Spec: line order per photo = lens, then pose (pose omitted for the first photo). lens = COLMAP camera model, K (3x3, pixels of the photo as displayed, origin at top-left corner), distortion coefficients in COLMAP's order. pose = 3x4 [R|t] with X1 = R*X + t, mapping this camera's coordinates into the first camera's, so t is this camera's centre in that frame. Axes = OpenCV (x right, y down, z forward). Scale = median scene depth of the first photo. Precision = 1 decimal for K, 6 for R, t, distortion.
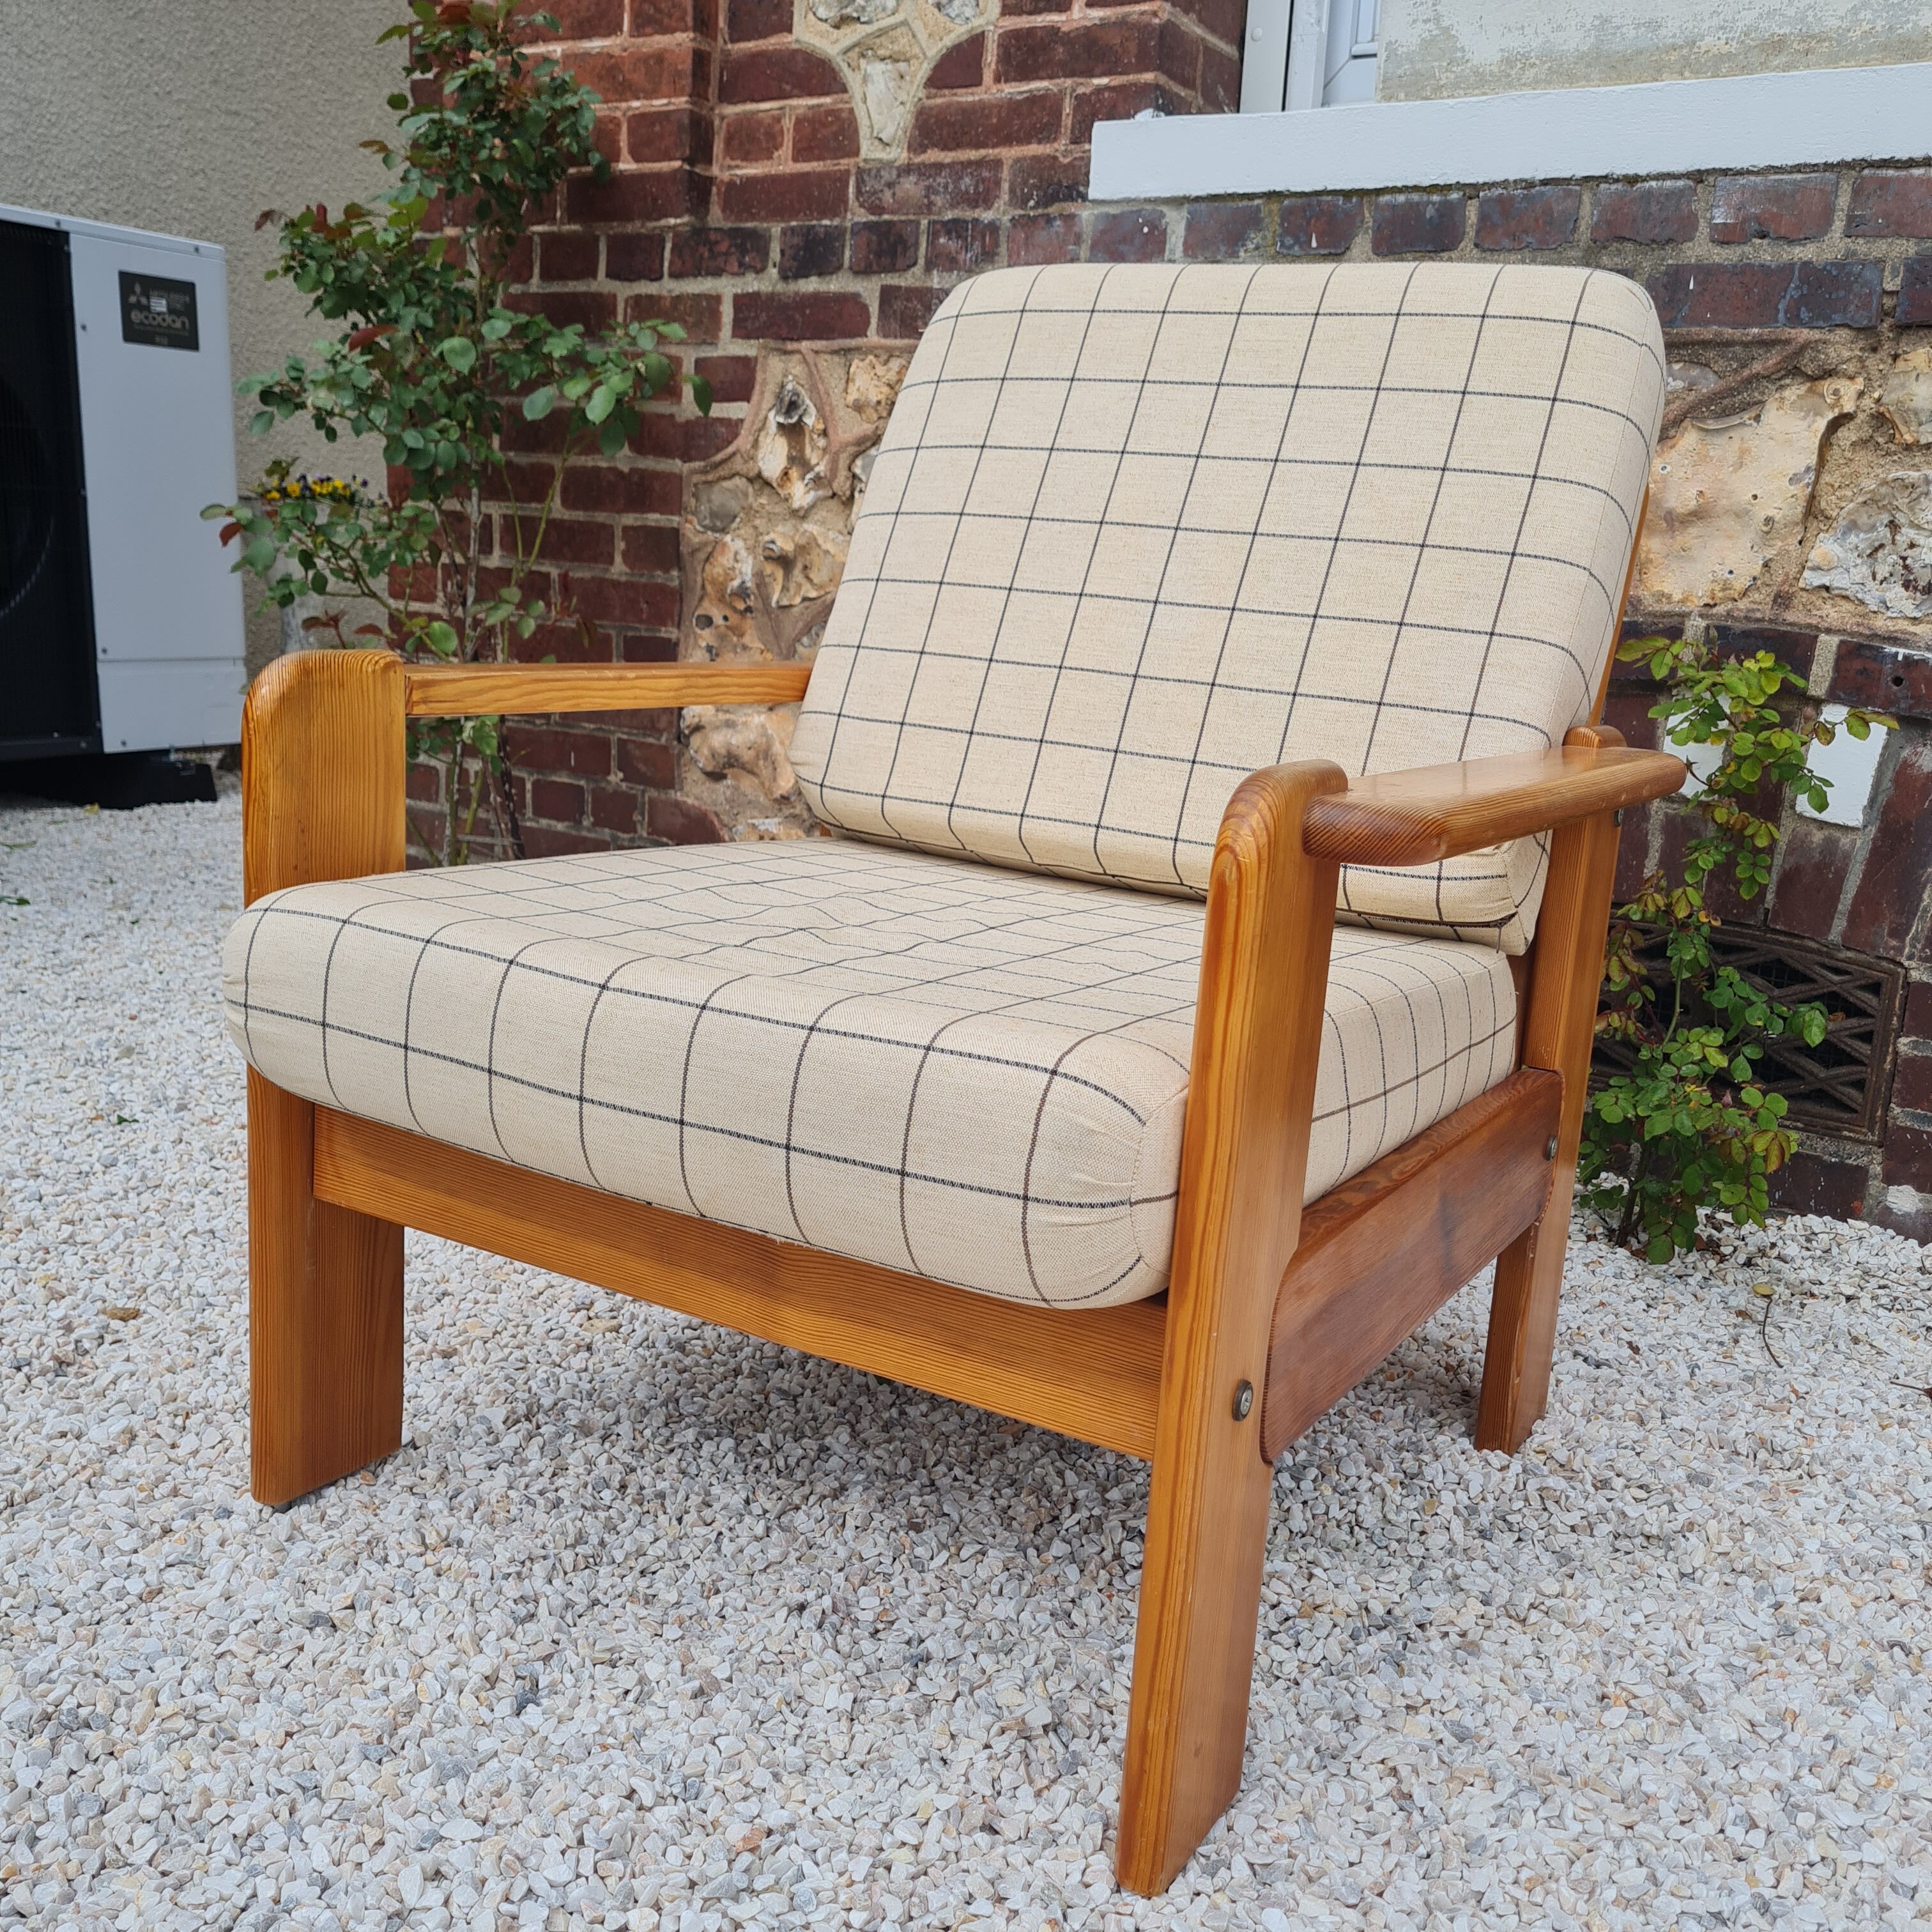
lens RADIAL K [[1975.1, 0, 966.5], [0, 1975.1, 955.7], [0, 0, 1]] dist [0.029241, 0.000000]
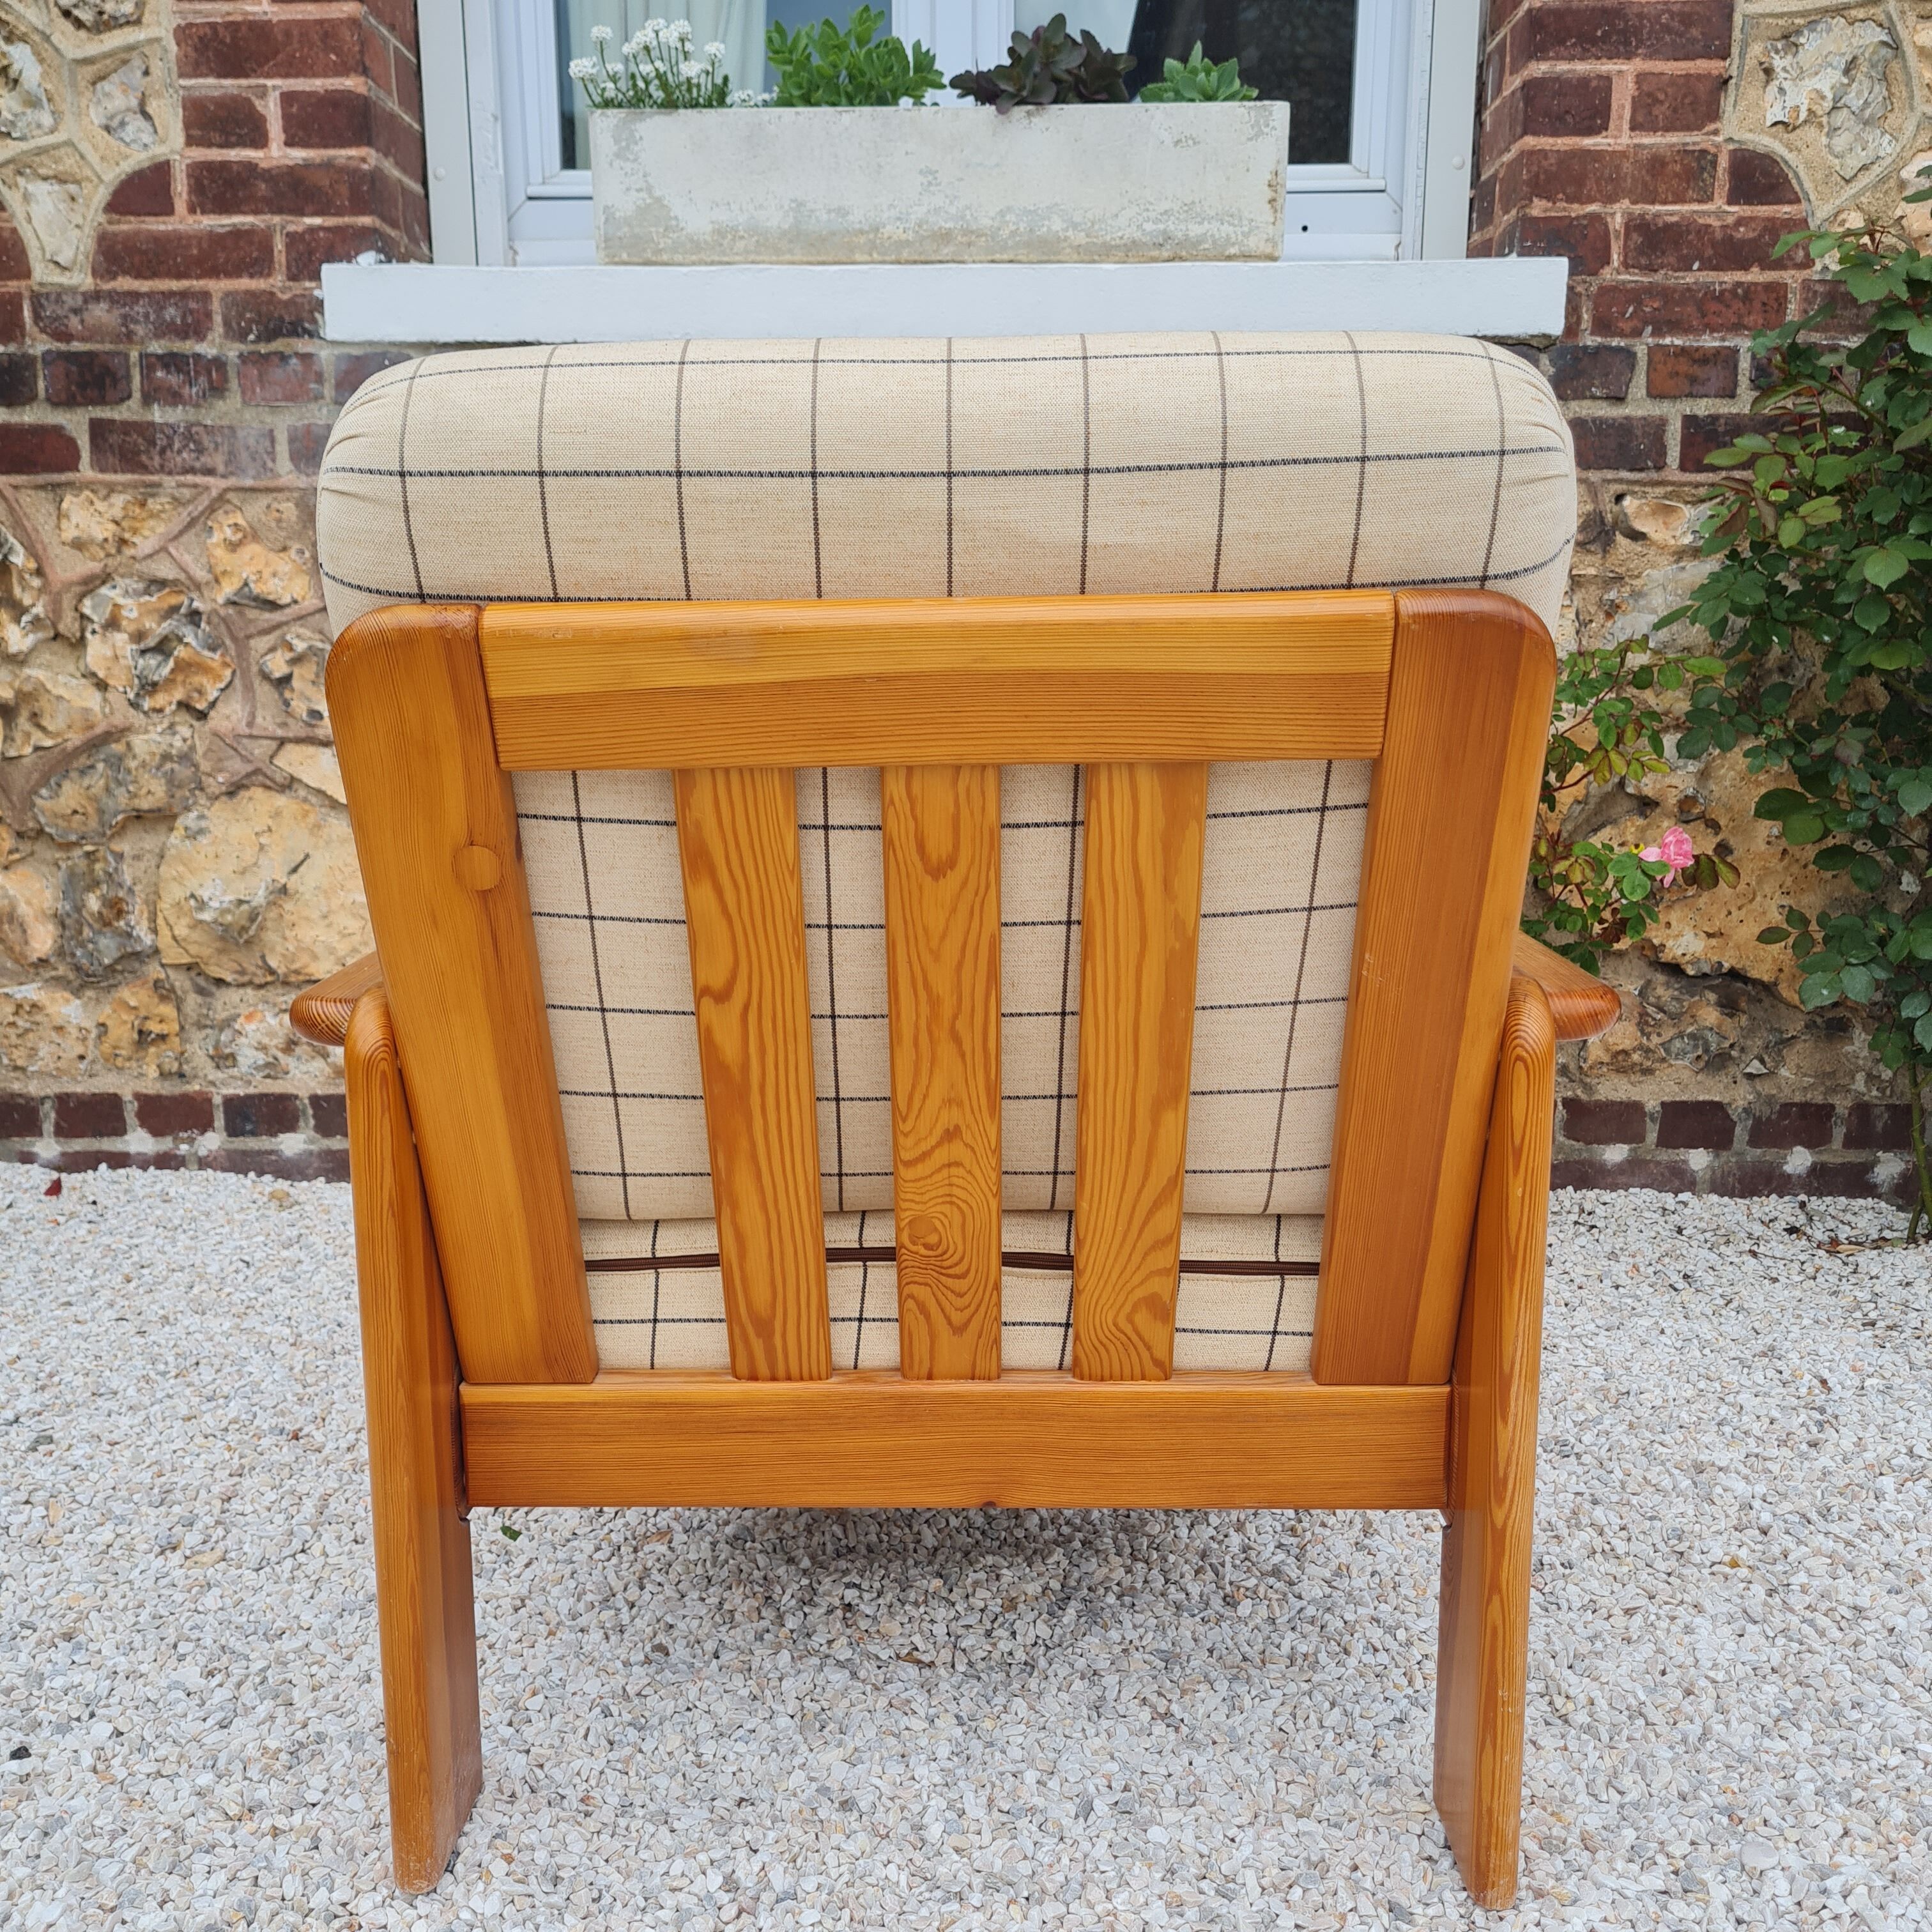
lens RADIAL K [[1975.1, 0, 956.4], [0, 1975.1, 989.6], [0, 0, 1]] dist [0.029241, 0.000000]
pose [[0.861349, -0.157117, 0.483107, -0.211951], [0.149474, 0.987258, 0.054577, -0.064025], [-0.485527, 0.025202, 0.873859, -0.034579]]
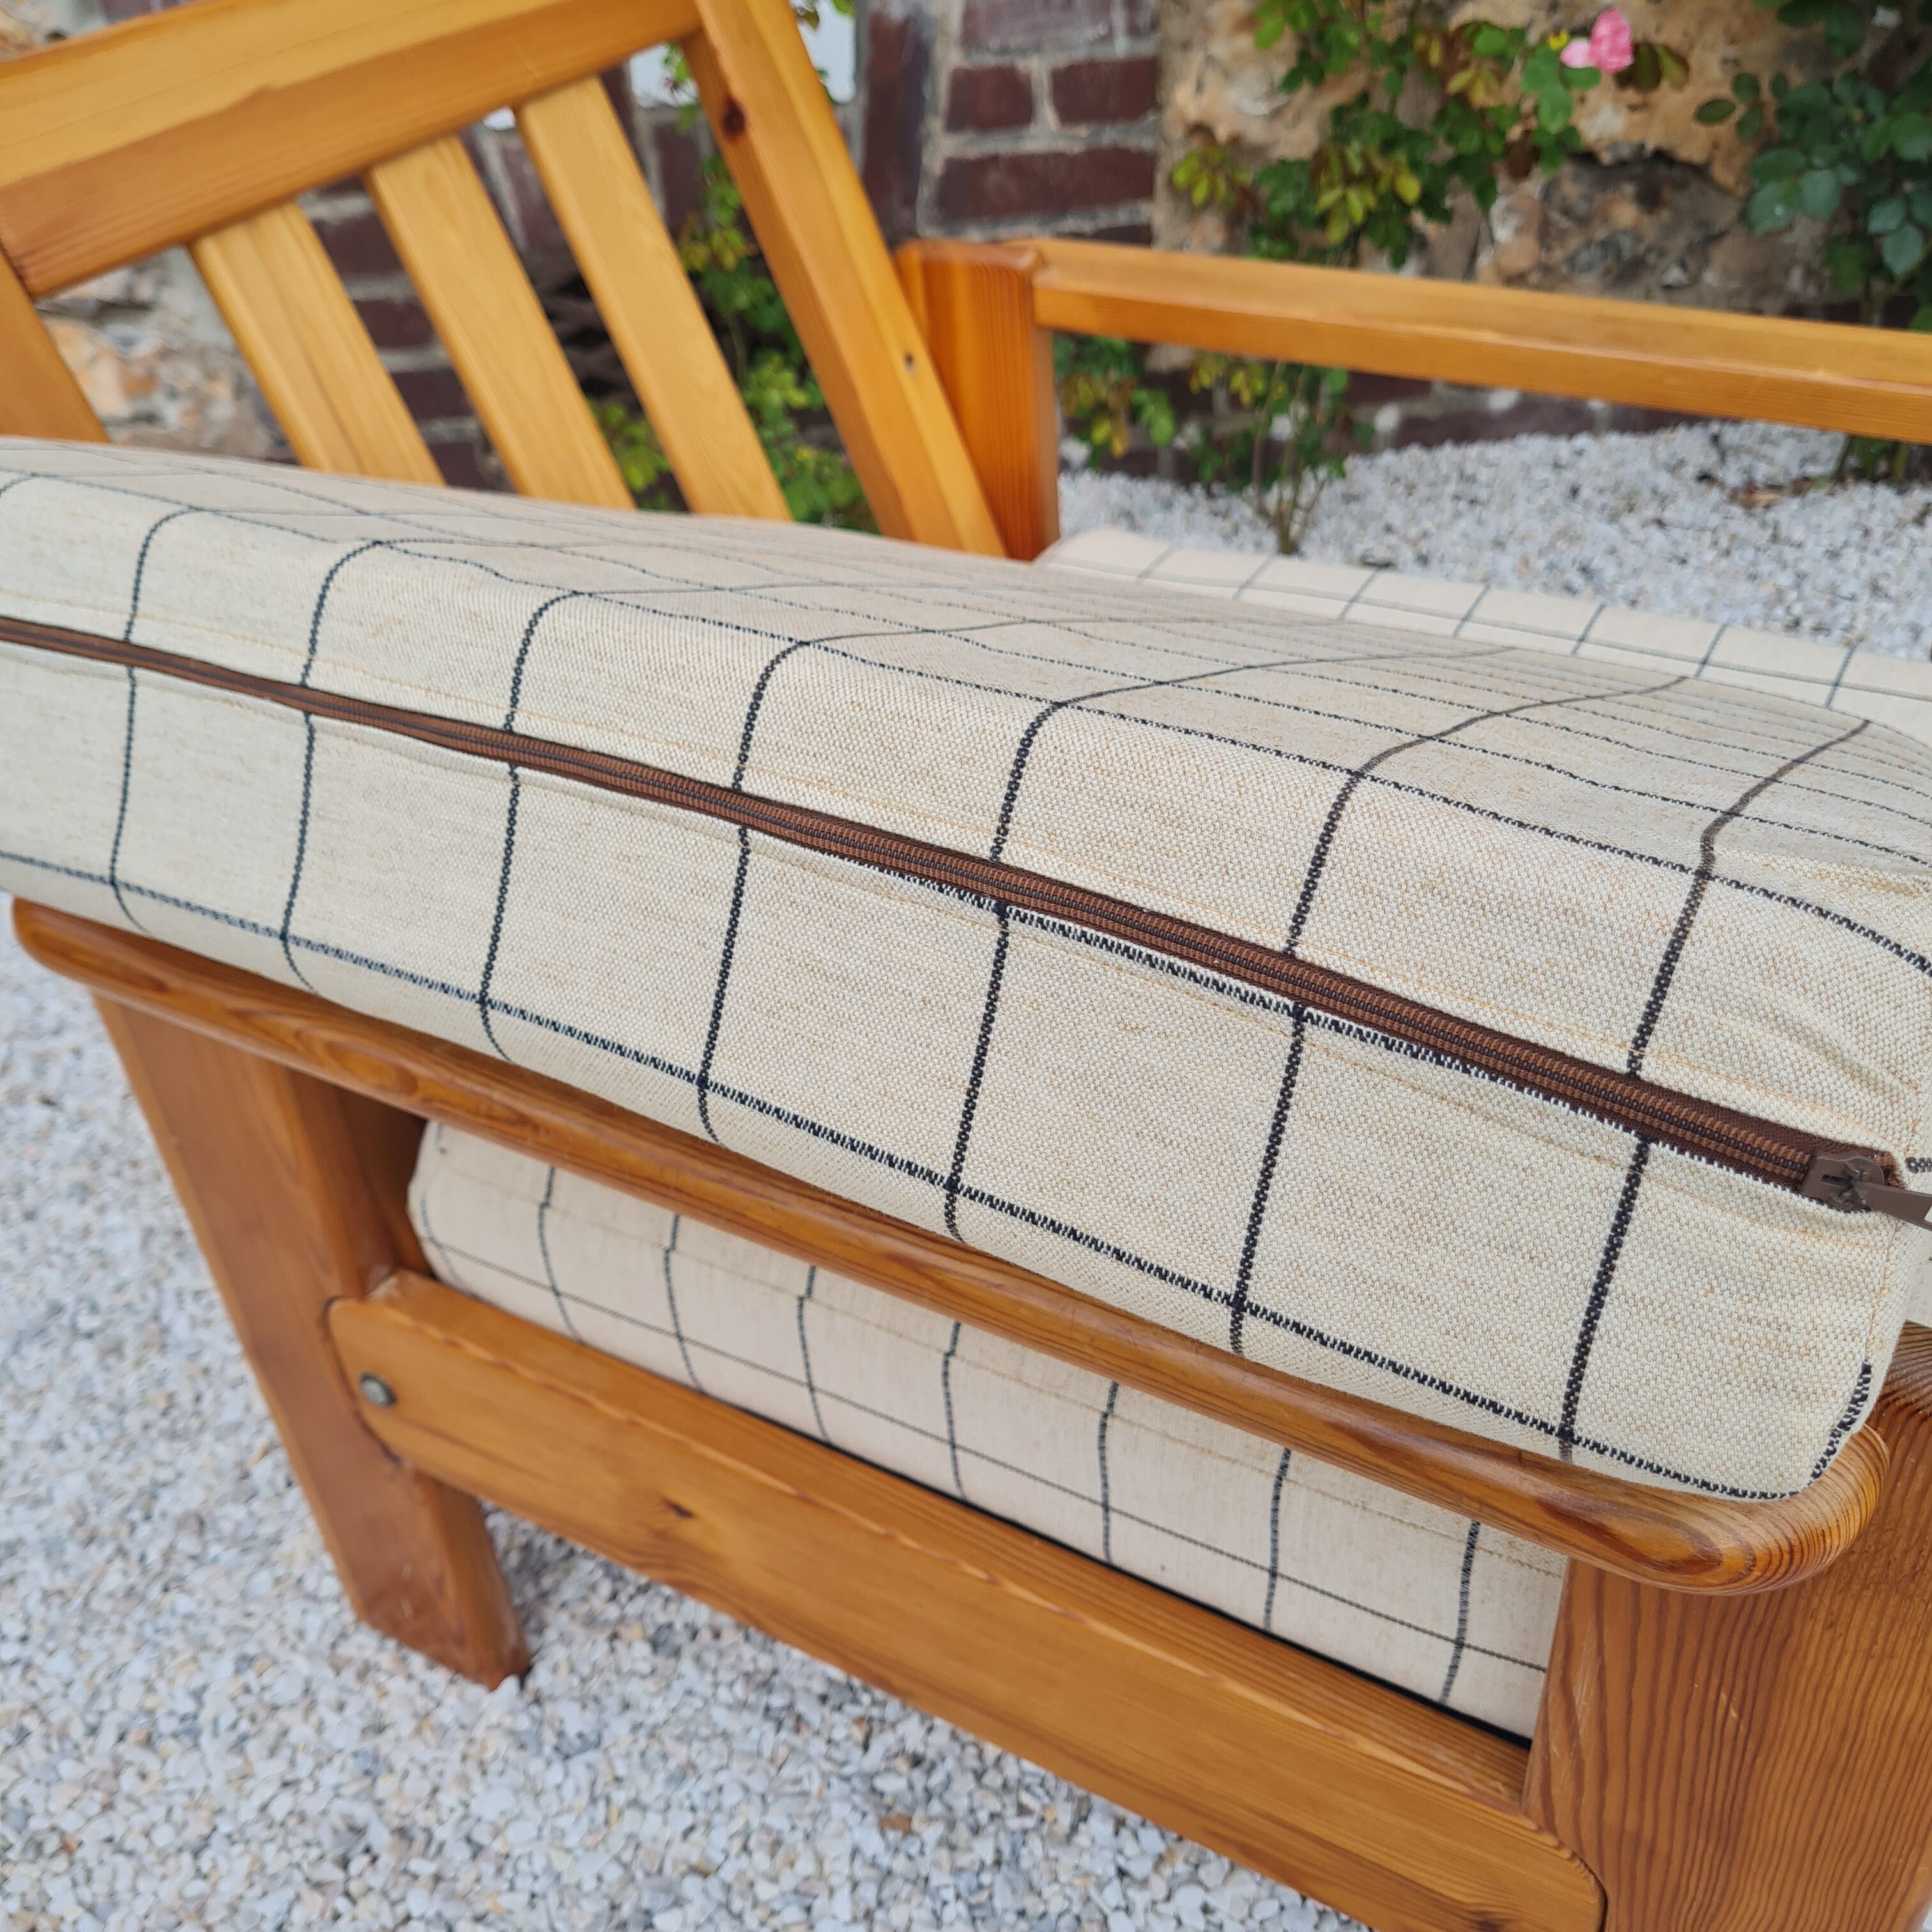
lens RADIAL K [[1975.1, 0, 964.3], [0, 1975.1, 973.9], [0, 0, 1]] dist [0.029241, 0.000000]
pose [[0.790784, -0.458007, 0.406067, -0.069107], [0.227405, 0.835754, 0.499802, -0.155599], [-0.568285, -0.302894, 0.765054, 0.112887]]
